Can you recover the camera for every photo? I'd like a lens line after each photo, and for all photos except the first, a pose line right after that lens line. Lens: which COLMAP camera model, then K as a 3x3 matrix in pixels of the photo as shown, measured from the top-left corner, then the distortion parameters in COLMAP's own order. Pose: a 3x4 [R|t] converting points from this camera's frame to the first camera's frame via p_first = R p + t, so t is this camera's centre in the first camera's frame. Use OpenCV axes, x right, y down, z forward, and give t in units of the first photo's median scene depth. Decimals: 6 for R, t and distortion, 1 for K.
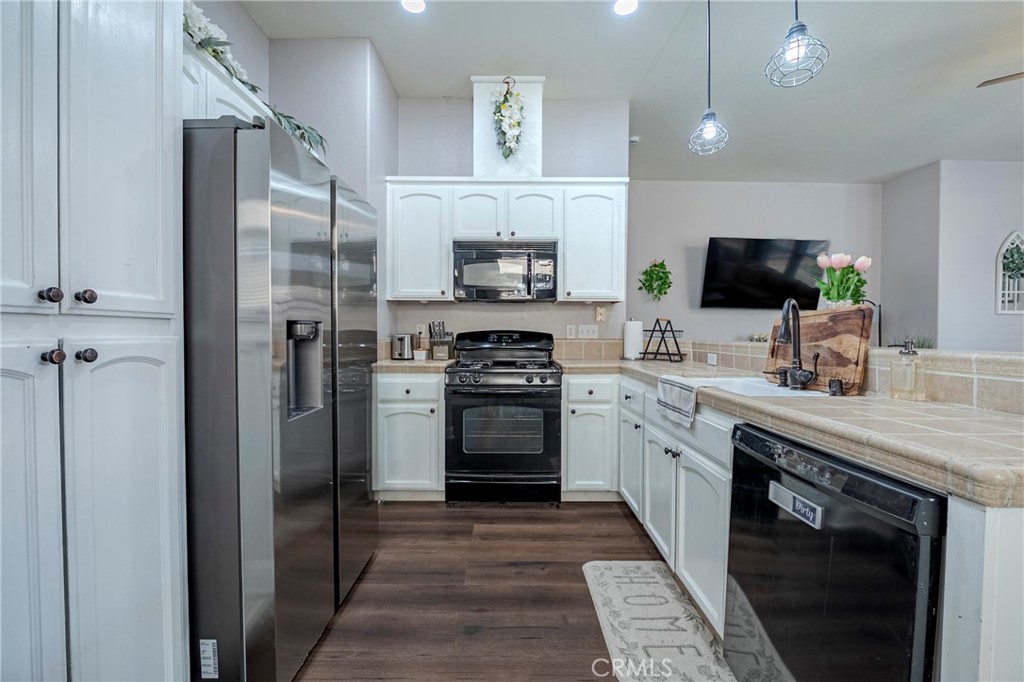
lens RADIAL K [[407.4, 0, 511.7], [0, 407.4, 339.4], [0, 0, 1]] dist [-0.013089, 0.001038]
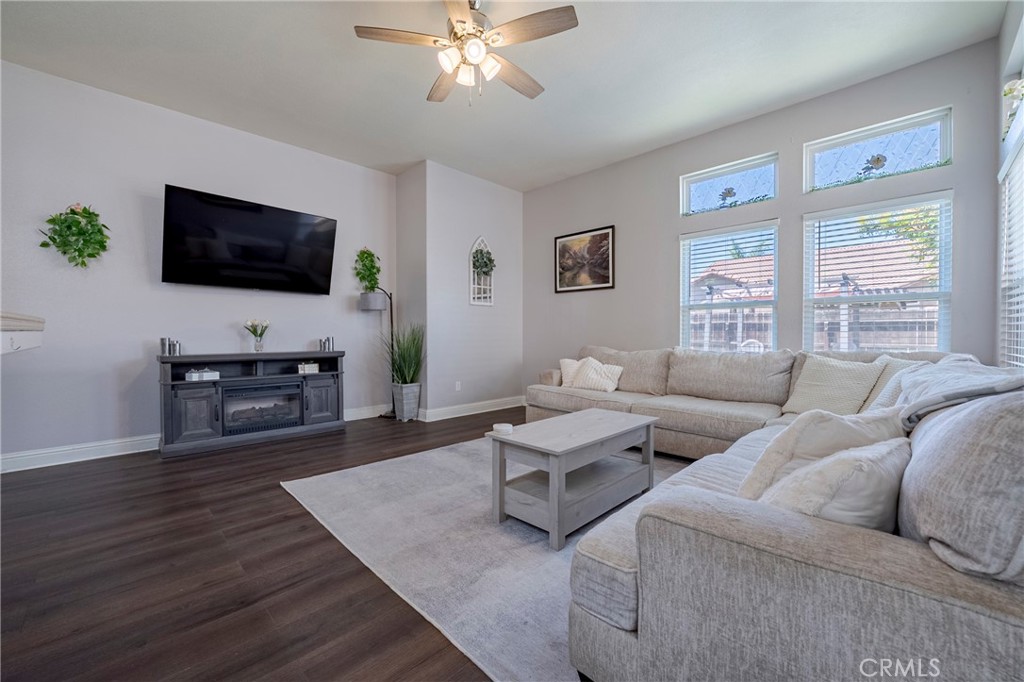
lens RADIAL K [[407.4, 0, 510.2], [0, 407.4, 339.7], [0, 0, 1]] dist [-0.013089, 0.001038]
pose [[0.711180, -0.018022, 0.702778, 0.717452], [0.015954, 0.999828, 0.009495, 0.048744], [-0.702828, 0.004460, 0.711345, 0.106194]]
